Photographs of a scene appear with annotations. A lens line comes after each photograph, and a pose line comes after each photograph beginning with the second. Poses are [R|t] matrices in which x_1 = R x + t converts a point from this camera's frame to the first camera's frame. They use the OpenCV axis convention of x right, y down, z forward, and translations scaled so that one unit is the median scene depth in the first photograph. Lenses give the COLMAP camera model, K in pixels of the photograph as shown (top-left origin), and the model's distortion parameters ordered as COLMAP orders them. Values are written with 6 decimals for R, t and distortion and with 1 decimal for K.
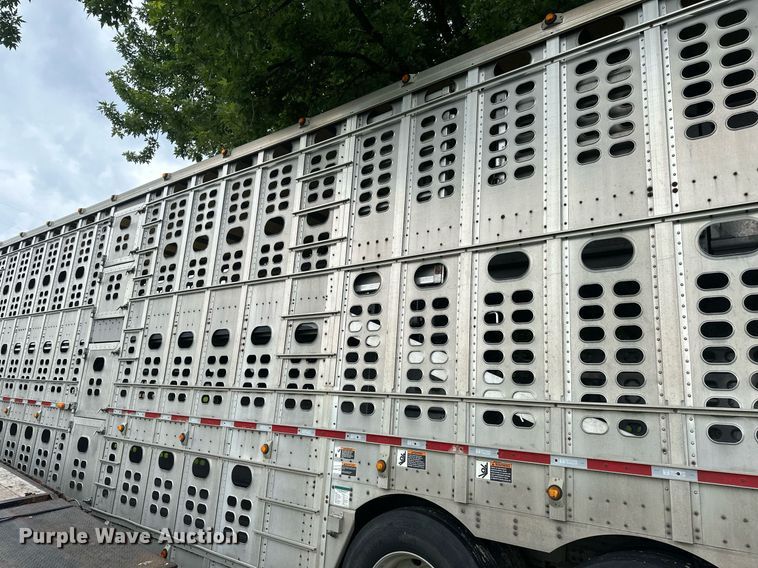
lens RADIAL K [[515.6, 0, 379.0], [0, 515.6, 284.0], [0, 0, 1]] dist [0.089839, -0.122496]
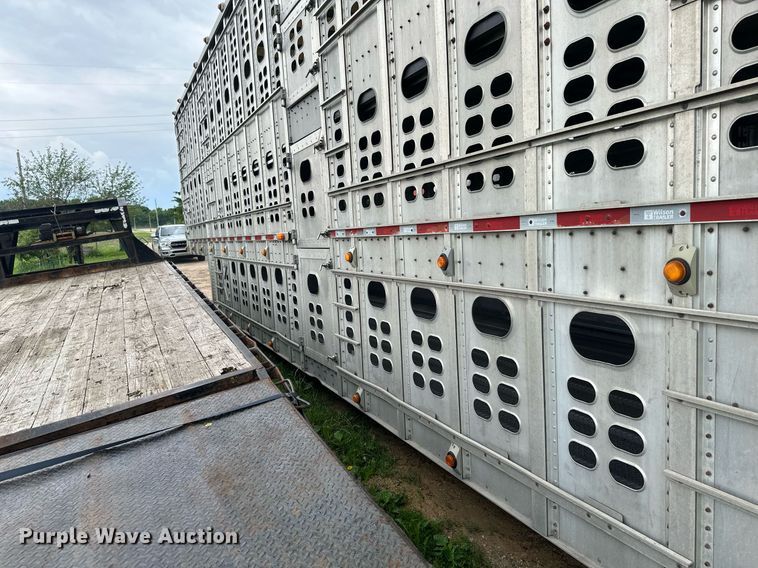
lens RADIAL K [[536.3, 0, 379.0], [0, 536.3, 284.0], [0, 0, 1]] dist [0.113115, -0.149341]
pose [[0.894805, -0.070378, -0.440875, -0.185599], [0.210350, 0.937481, 0.277278, 0.142050], [0.393798, -0.340848, 0.853666, 0.476103]]
